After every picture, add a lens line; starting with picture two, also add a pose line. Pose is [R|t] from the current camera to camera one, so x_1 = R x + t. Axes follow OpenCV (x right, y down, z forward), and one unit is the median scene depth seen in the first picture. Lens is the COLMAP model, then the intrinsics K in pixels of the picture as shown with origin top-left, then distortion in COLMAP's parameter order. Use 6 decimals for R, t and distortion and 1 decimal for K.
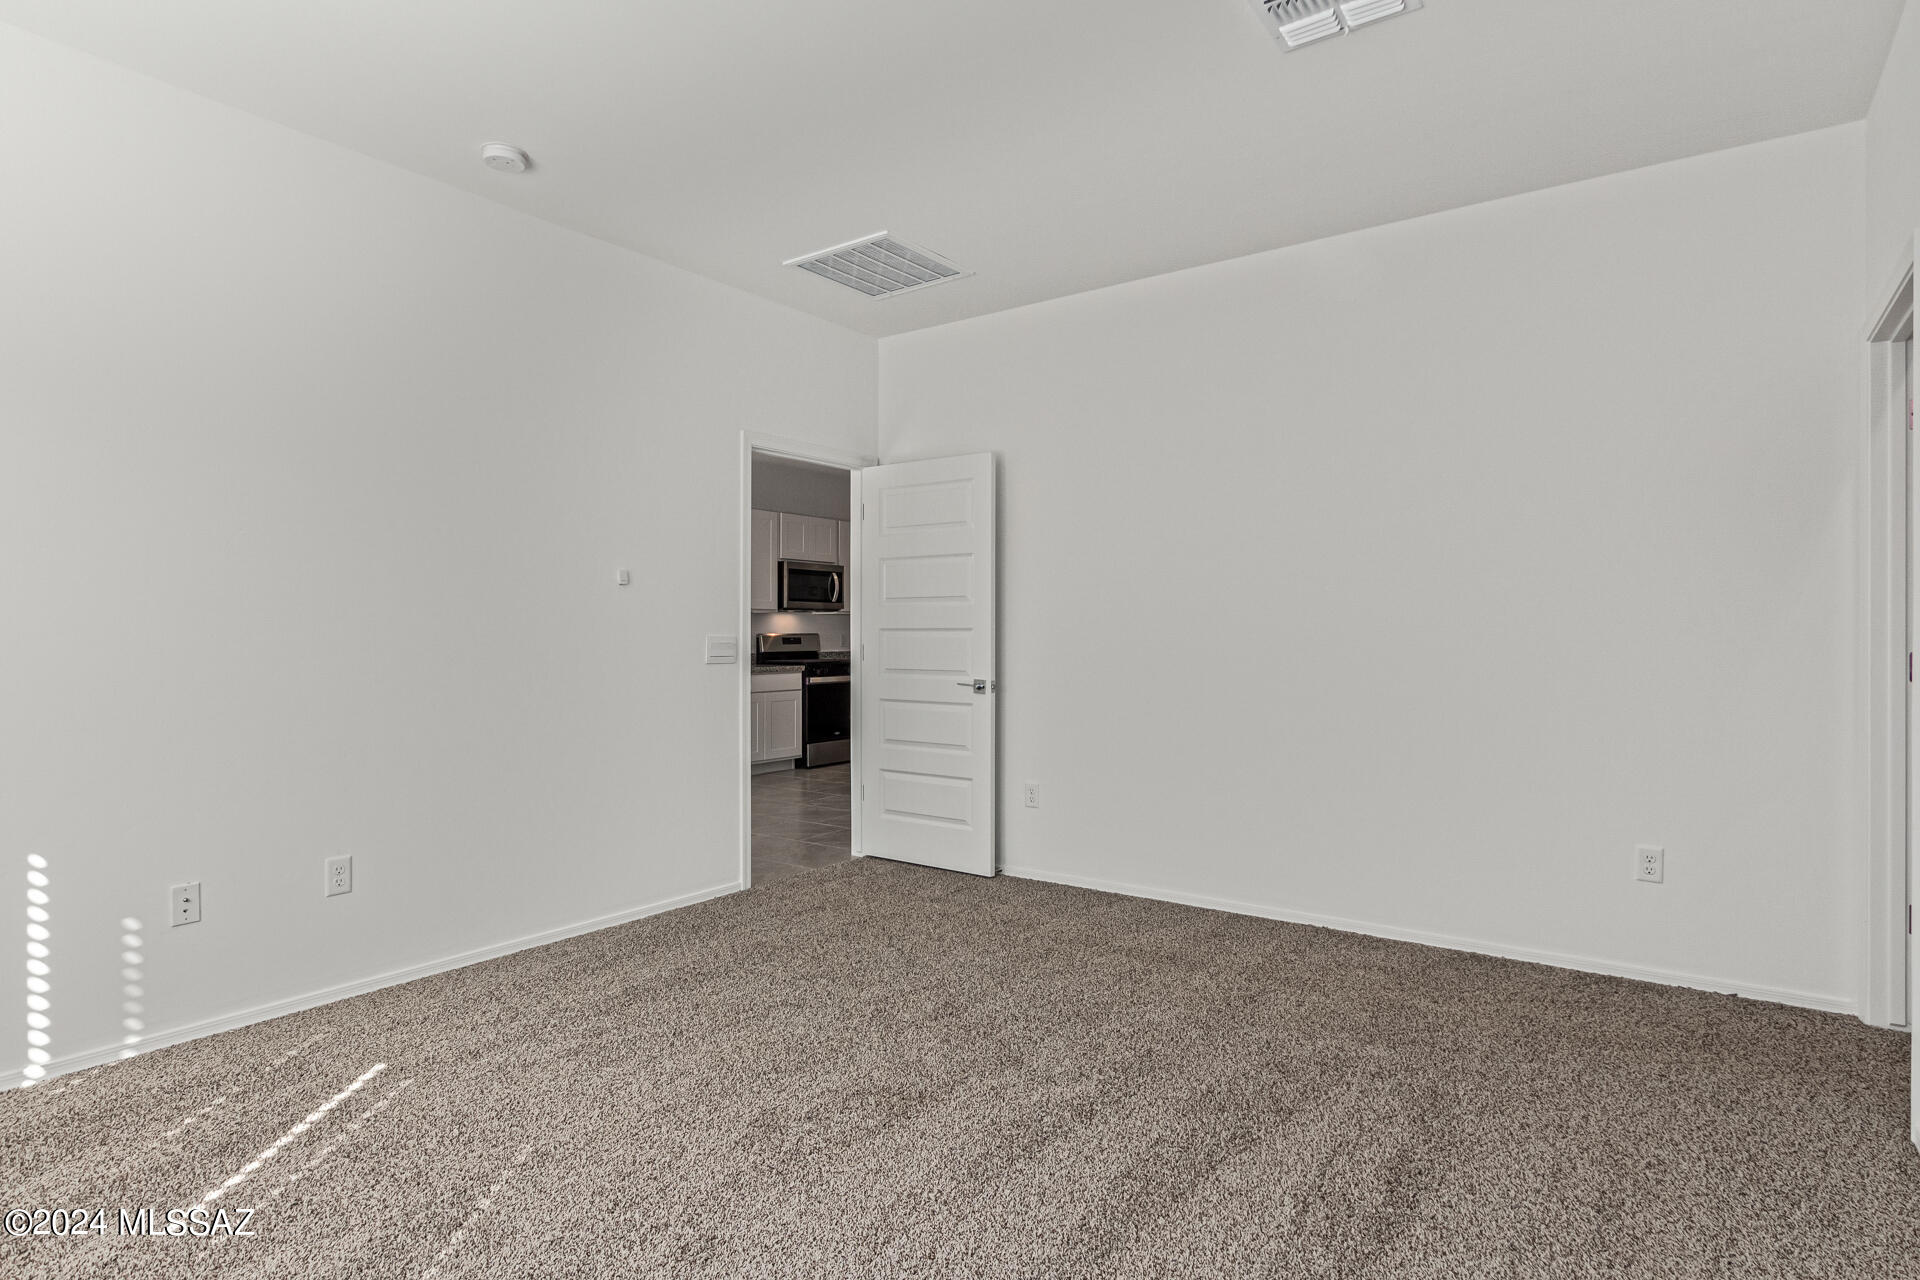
lens RADIAL K [[1020.1, 0, 964.1], [0, 1020.1, 635.0], [0, 0, 1]] dist [0.014364, 0.000144]
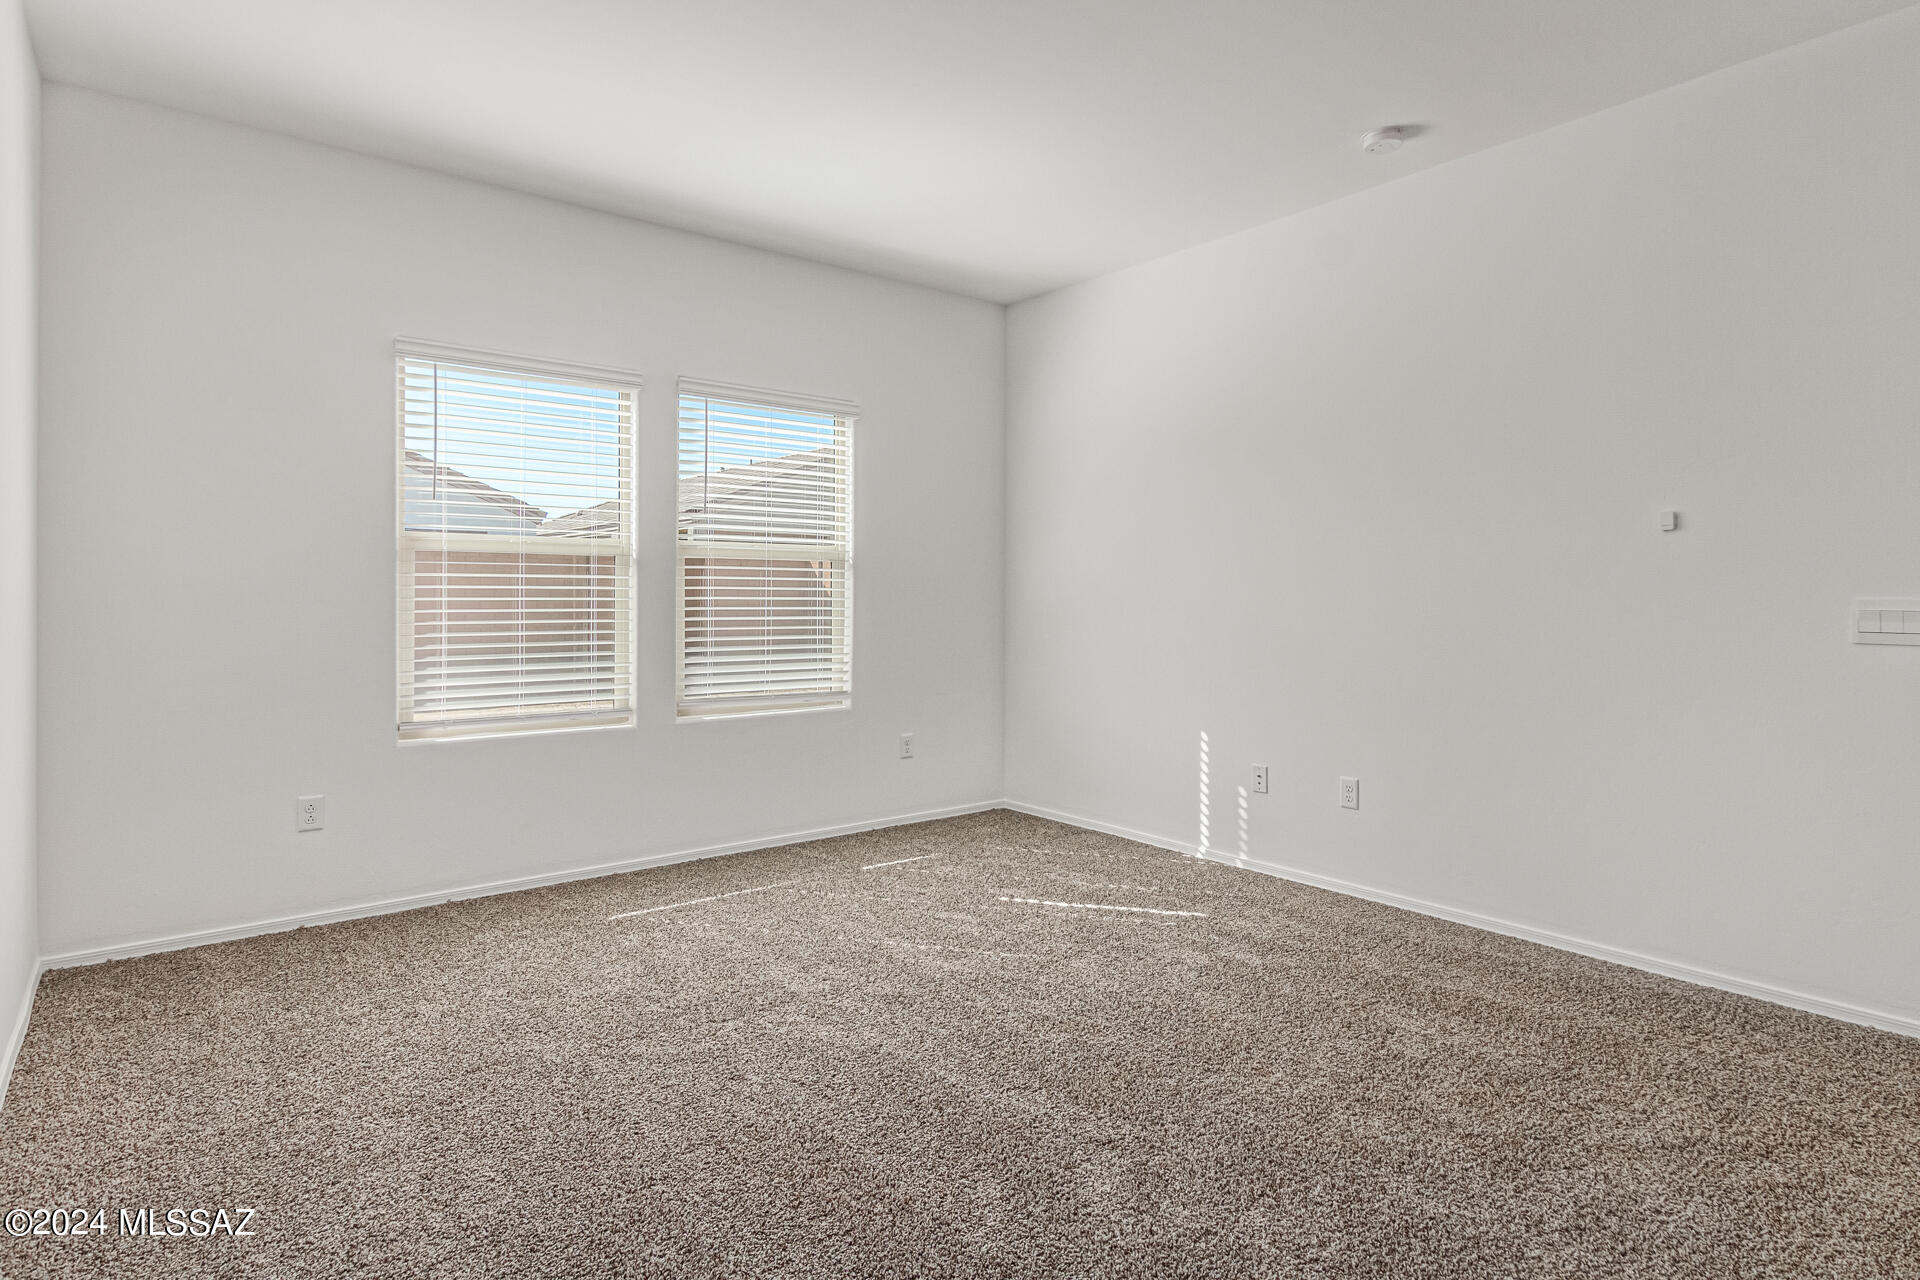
lens RADIAL K [[1008.6, 0, 957.4], [0, 1008.6, 626.8], [0, 0, 1]] dist [0.002003, 0.000823]
pose [[-0.274546, 0.030835, -0.961080, 0.669302], [-0.002581, 0.999458, 0.032803, -0.001685], [0.961571, 0.011487, -0.274317, 0.881932]]
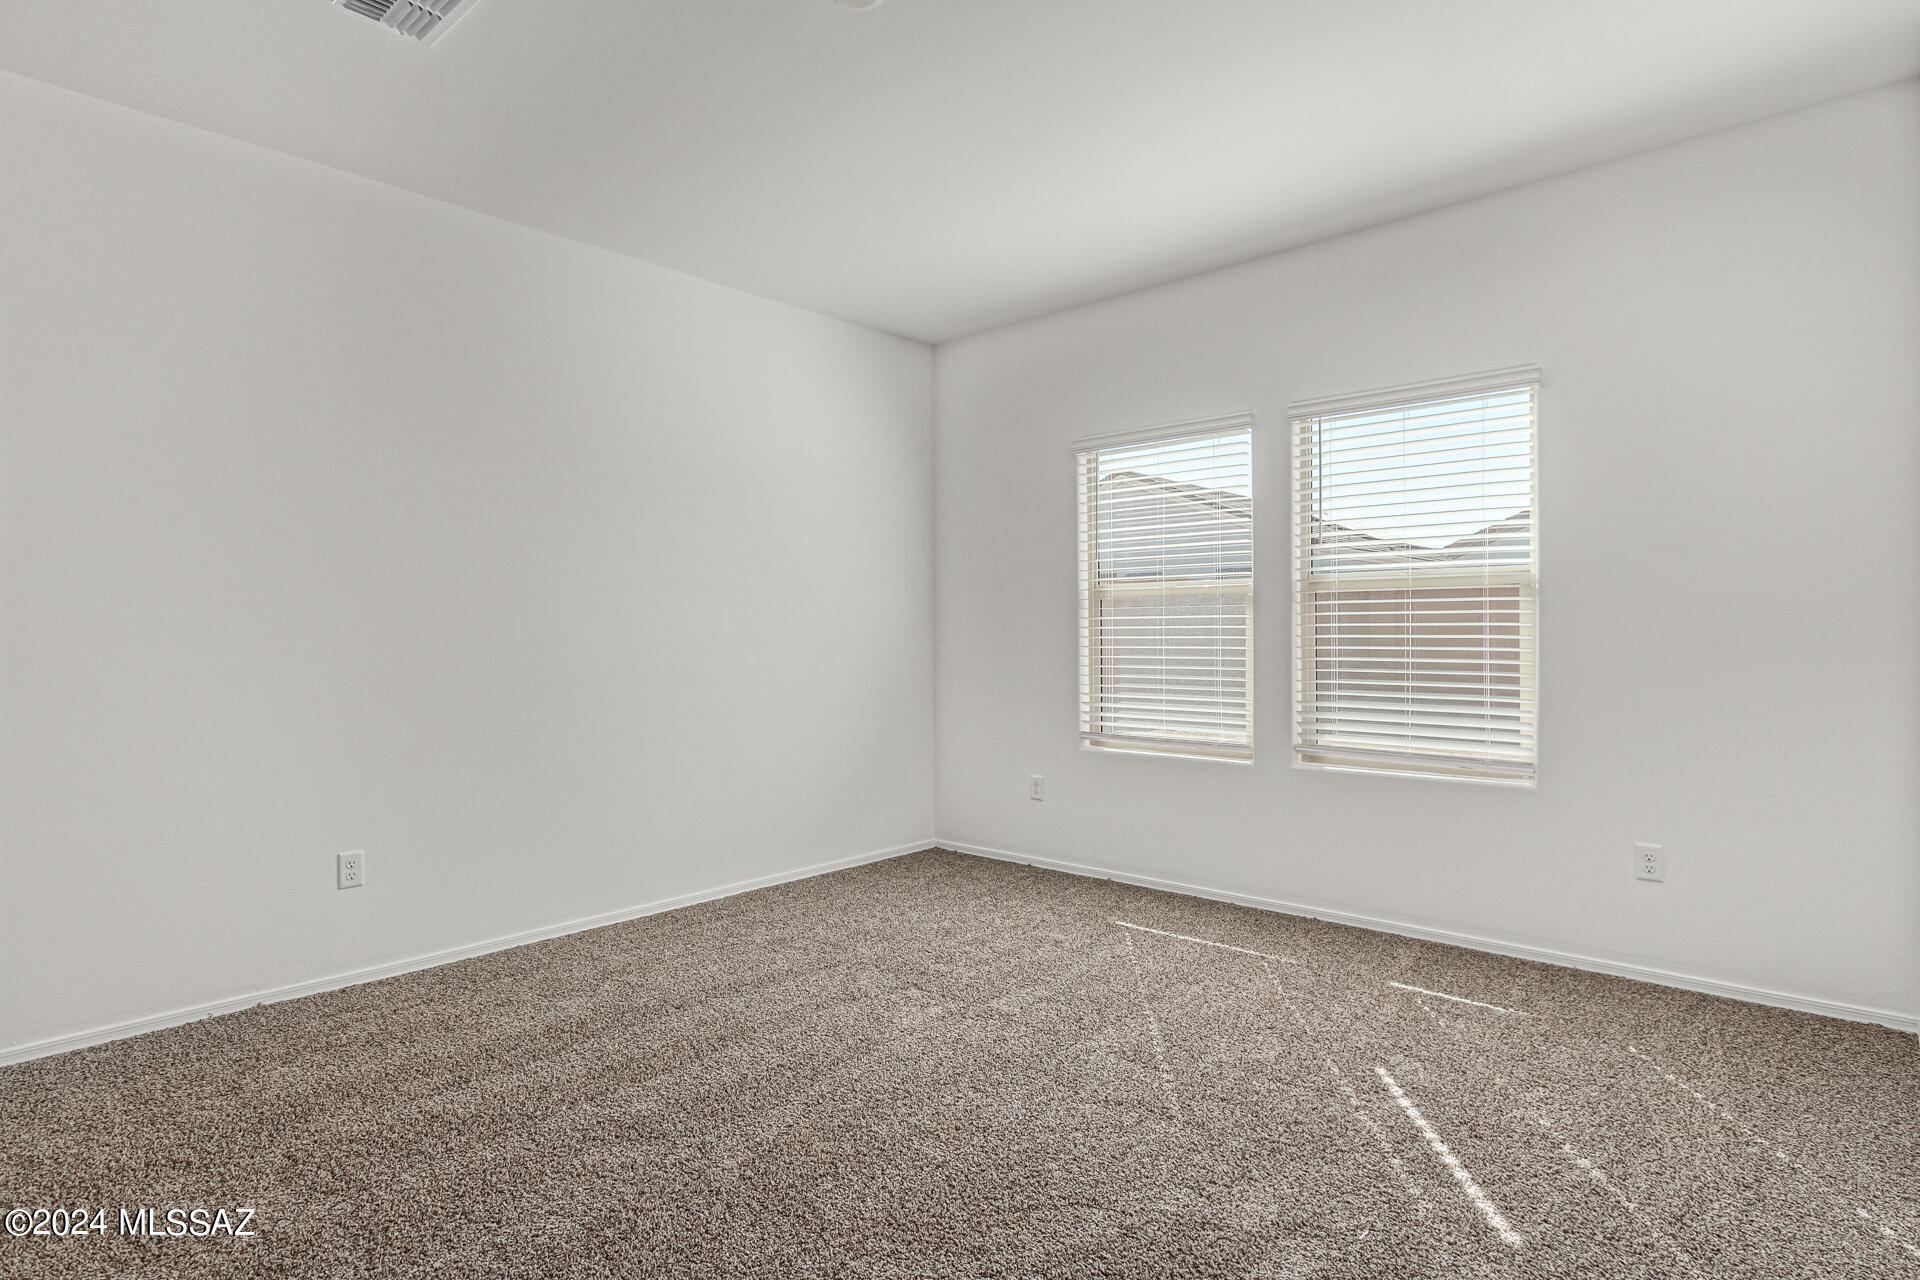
lens RADIAL K [[1020.1, 0, 944.7], [0, 1020.1, 643.6], [0, 0, 1]] dist [0.014364, 0.000144]
pose [[-0.991309, 0.004710, 0.131466, -0.233761], [0.006082, 0.999931, 0.010035, -0.000115], [-0.131410, 0.010747, -0.991270, 1.476346]]
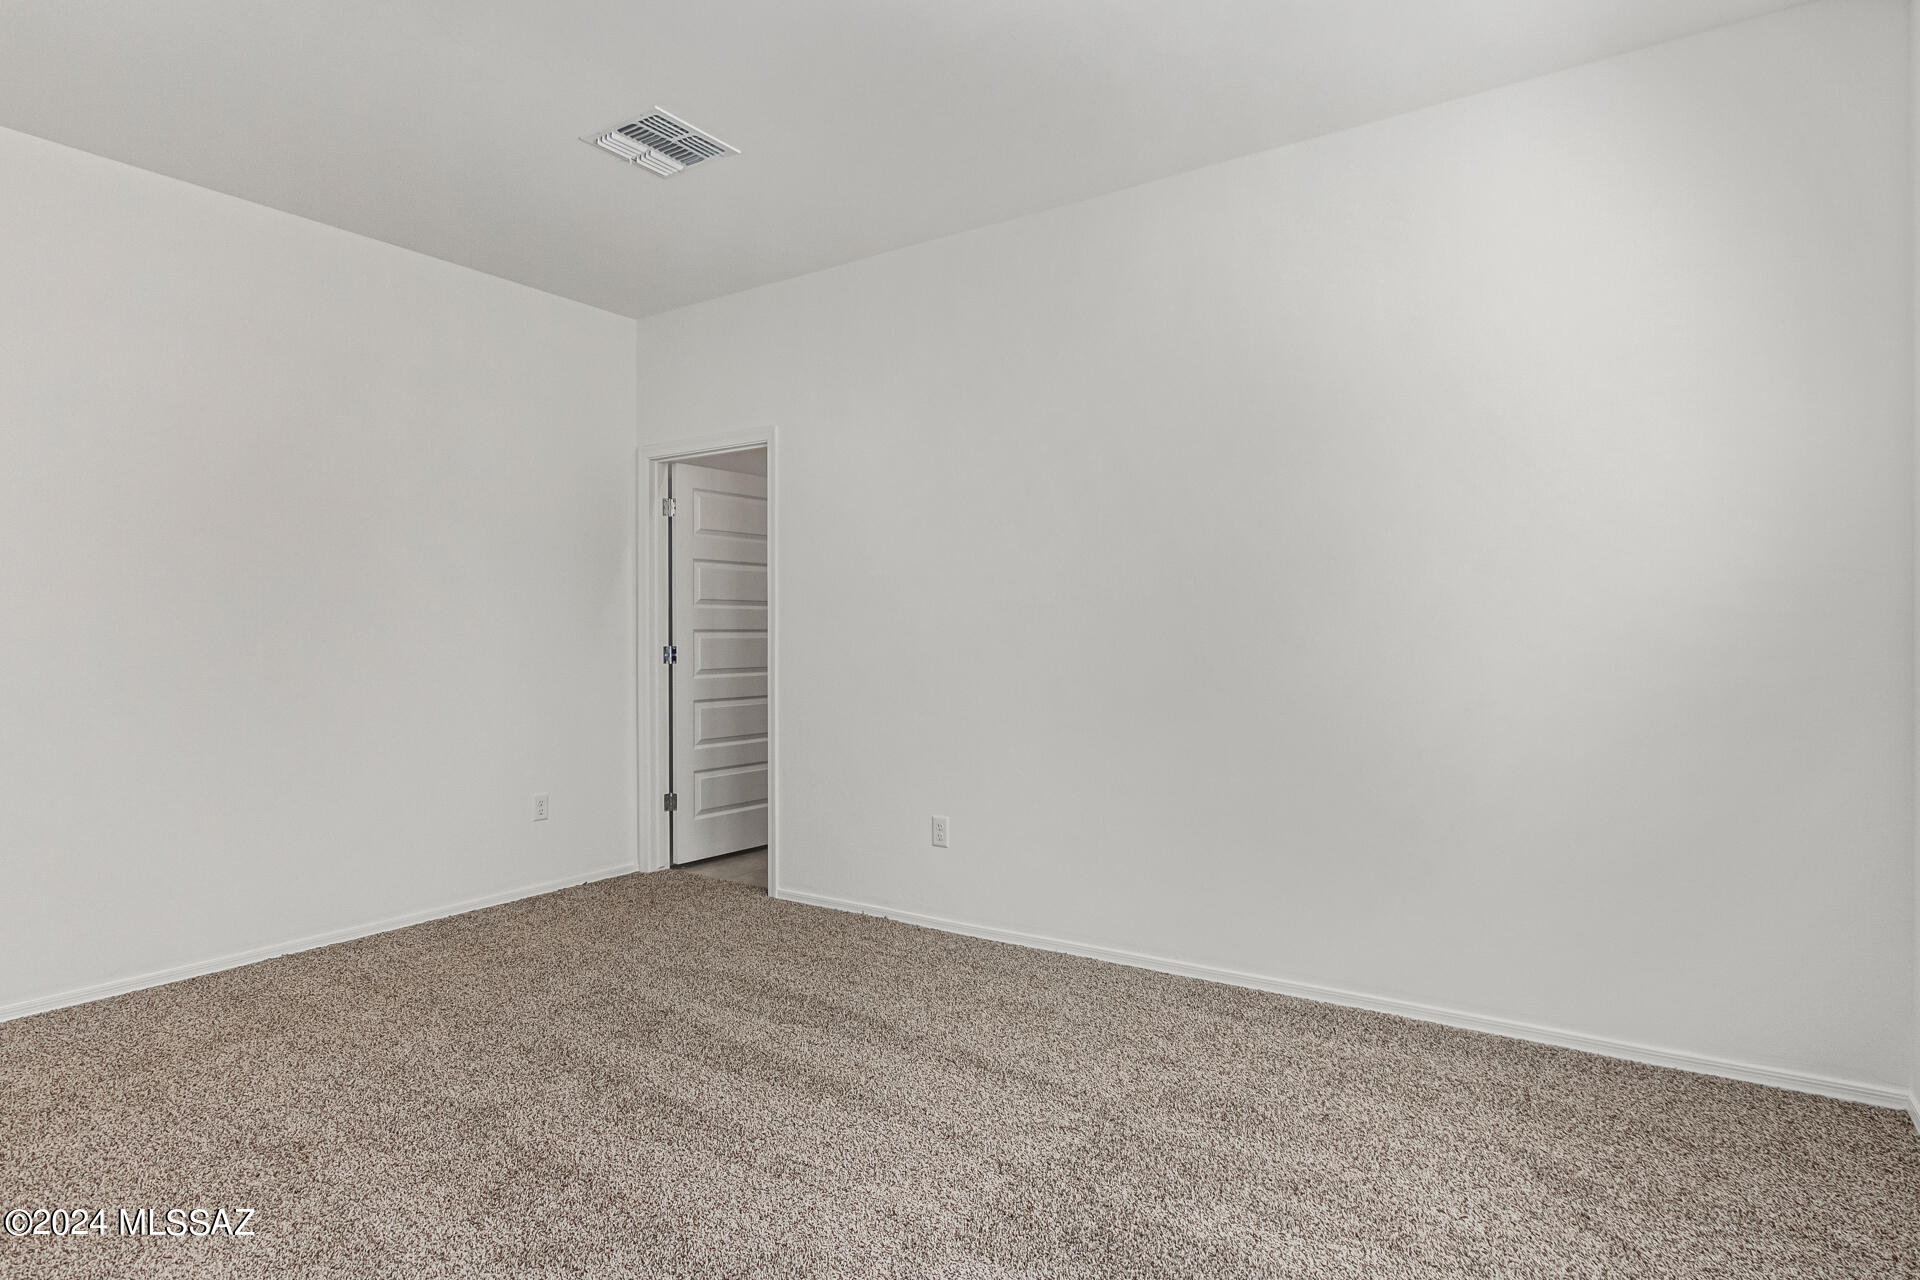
lens RADIAL K [[1020.1, 0, 959.5], [0, 1020.1, 629.3], [0, 0, 1]] dist [0.014364, 0.000144]
pose [[-0.021226, 0.003289, 0.999769, -0.750052], [0.005975, 0.999977, -0.003163, -0.005832], [-0.999757, 0.005906, -0.021245, 0.504338]]
